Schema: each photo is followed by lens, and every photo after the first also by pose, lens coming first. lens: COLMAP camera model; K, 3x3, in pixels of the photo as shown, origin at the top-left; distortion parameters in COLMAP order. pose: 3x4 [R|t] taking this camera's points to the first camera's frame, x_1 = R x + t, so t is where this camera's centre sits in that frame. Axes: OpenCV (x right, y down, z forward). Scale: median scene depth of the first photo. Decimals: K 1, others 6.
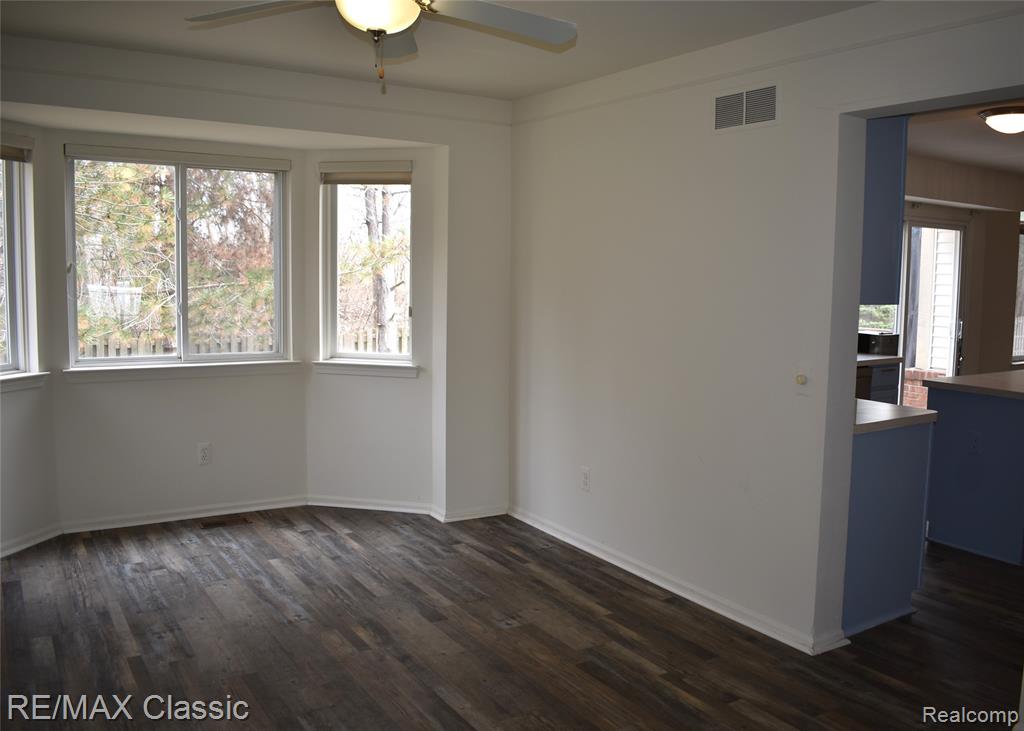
lens RADIAL K [[876.4, 0, 547.7], [0, 876.4, 362.2], [0, 0, 1]] dist [-0.092115, 0.012007]
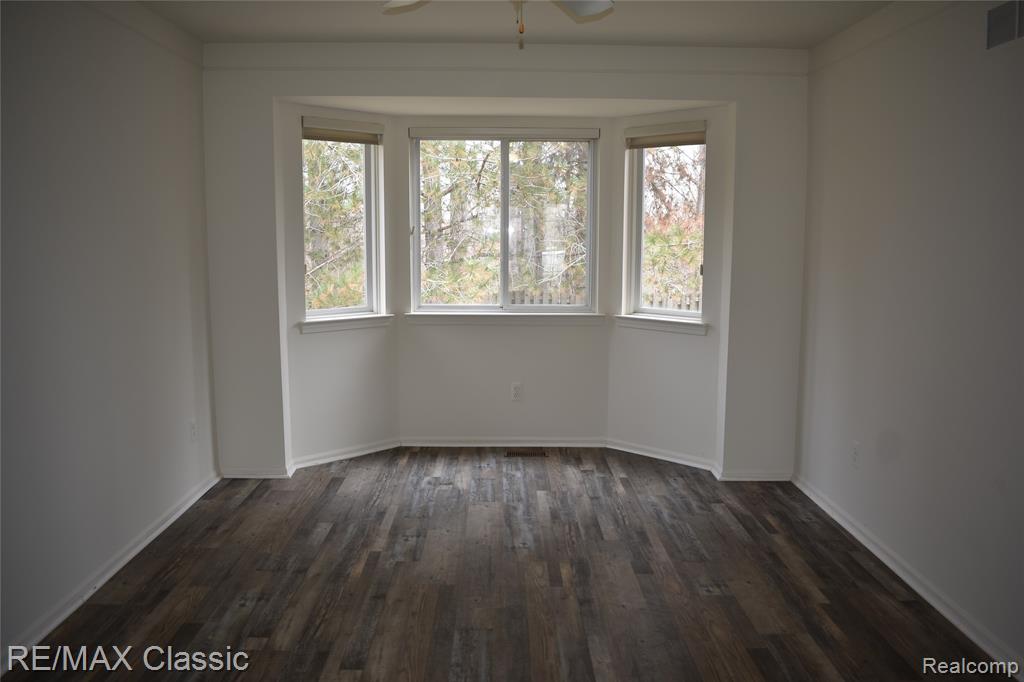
lens RADIAL K [[799.9, 0, 510.0], [0, 799.9, 344.4], [0, 0, 1]] dist [-0.095011, 0.015685]
pose [[0.835580, 0.057954, -0.546303, 0.194703], [-0.042530, 0.998260, 0.040849, 0.000562], [0.547720, -0.010899, 0.836591, 0.123102]]
